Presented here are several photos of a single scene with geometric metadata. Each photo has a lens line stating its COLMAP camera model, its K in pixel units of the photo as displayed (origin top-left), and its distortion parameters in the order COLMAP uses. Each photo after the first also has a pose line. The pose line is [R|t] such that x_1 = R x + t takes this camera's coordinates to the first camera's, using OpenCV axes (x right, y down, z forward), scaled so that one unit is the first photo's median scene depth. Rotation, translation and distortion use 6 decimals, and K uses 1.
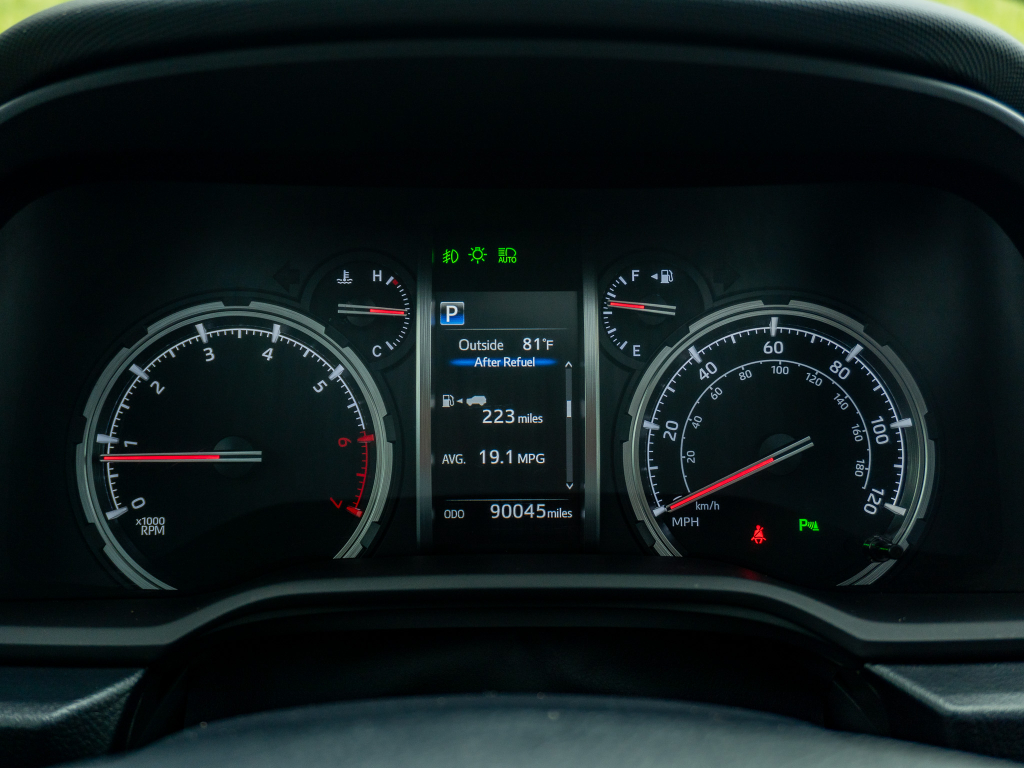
lens RADIAL K [[1255.4, 0, 515.8], [0, 1255.4, 386.4], [0, 0, 1]] dist [-0.000298, 0.000000]
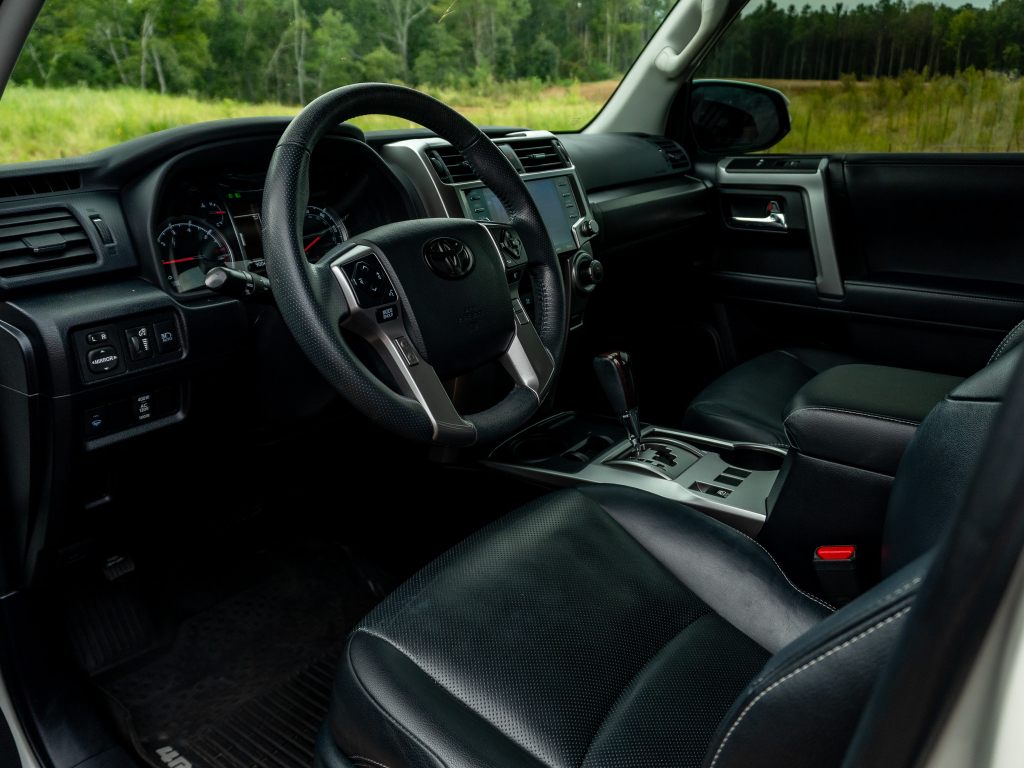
lens RADIAL K [[805.2, 0, 517.6], [0, 805.2, 387.9], [0, 0, 1]] dist [-0.062091, 0.019198]
pose [[0.625860, -0.272534, 0.730770, -1.343662], [0.224921, 0.960223, 0.165475, 0.231025], [-0.746800, 0.060801, 0.662264, -1.086771]]
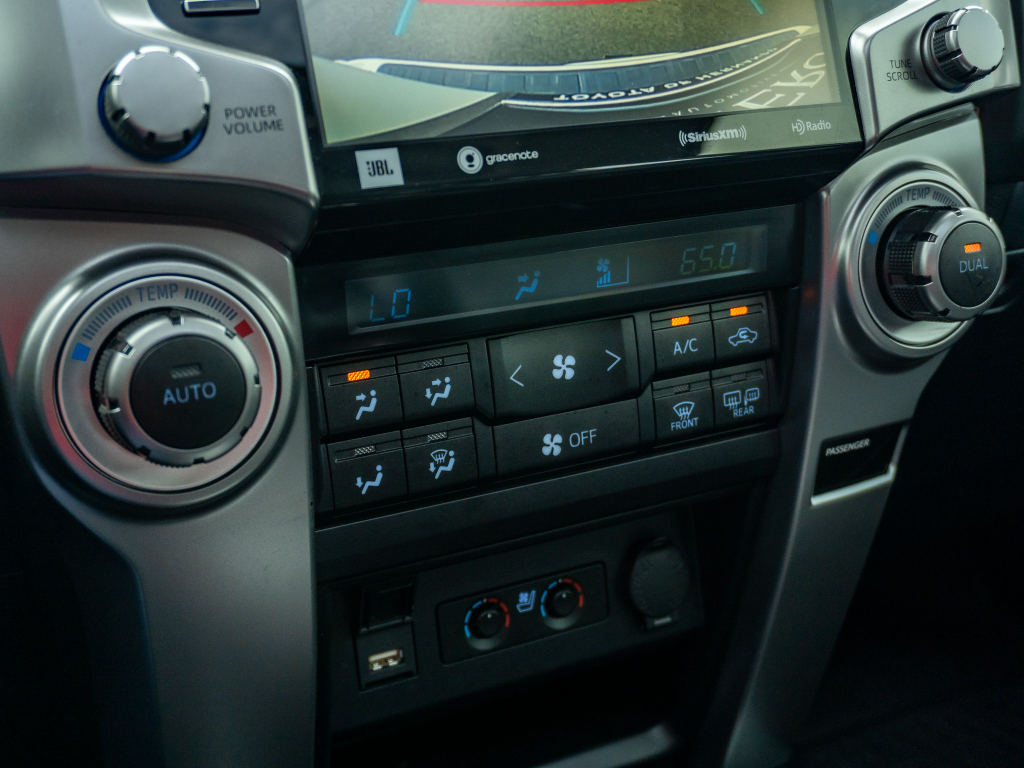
lens RADIAL K [[1255.4, 0, 513.7], [0, 1255.4, 385.2], [0, 0, 1]] dist [-0.000298, 0.000000]
pose [[0.897498, -0.154782, 0.412964, 0.446922], [0.115874, 0.986251, 0.117823, 0.317475], [-0.425523, -0.057894, 0.903094, -0.071953]]
